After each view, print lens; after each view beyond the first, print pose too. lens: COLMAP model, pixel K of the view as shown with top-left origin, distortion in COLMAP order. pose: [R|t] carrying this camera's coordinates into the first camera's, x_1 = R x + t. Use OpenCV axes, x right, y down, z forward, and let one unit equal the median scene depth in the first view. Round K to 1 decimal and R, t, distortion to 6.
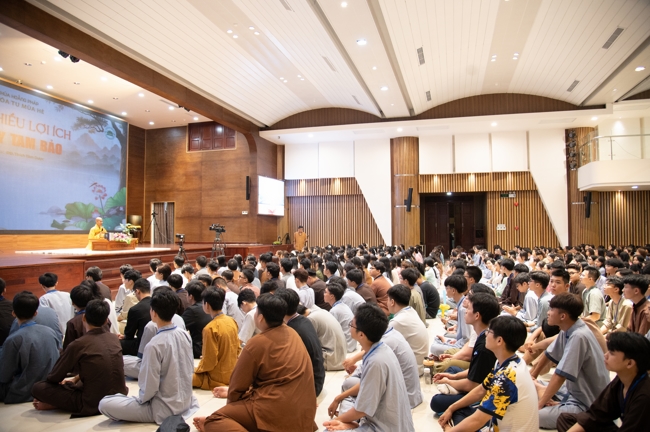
lens RADIAL K [[454.1, 0, 328.6], [0, 454.1, 210.4], [0, 0, 1]] dist [-0.000493, 0.009431]
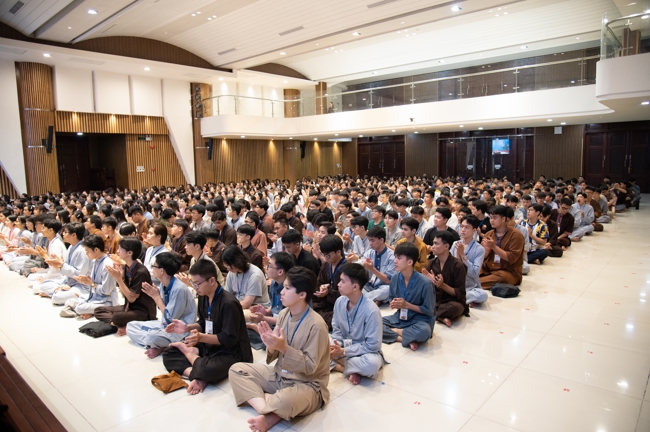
lens RADIAL K [[454.1, 0, 327.7], [0, 454.1, 215.6], [0, 0, 1]] dist [-0.000493, 0.009431]
pose [[0.476575, -0.110514, 0.872160, -0.345894], [-0.012217, 0.991139, 0.132266, -0.000132], [-0.879049, -0.073690, 0.471002, 0.117349]]
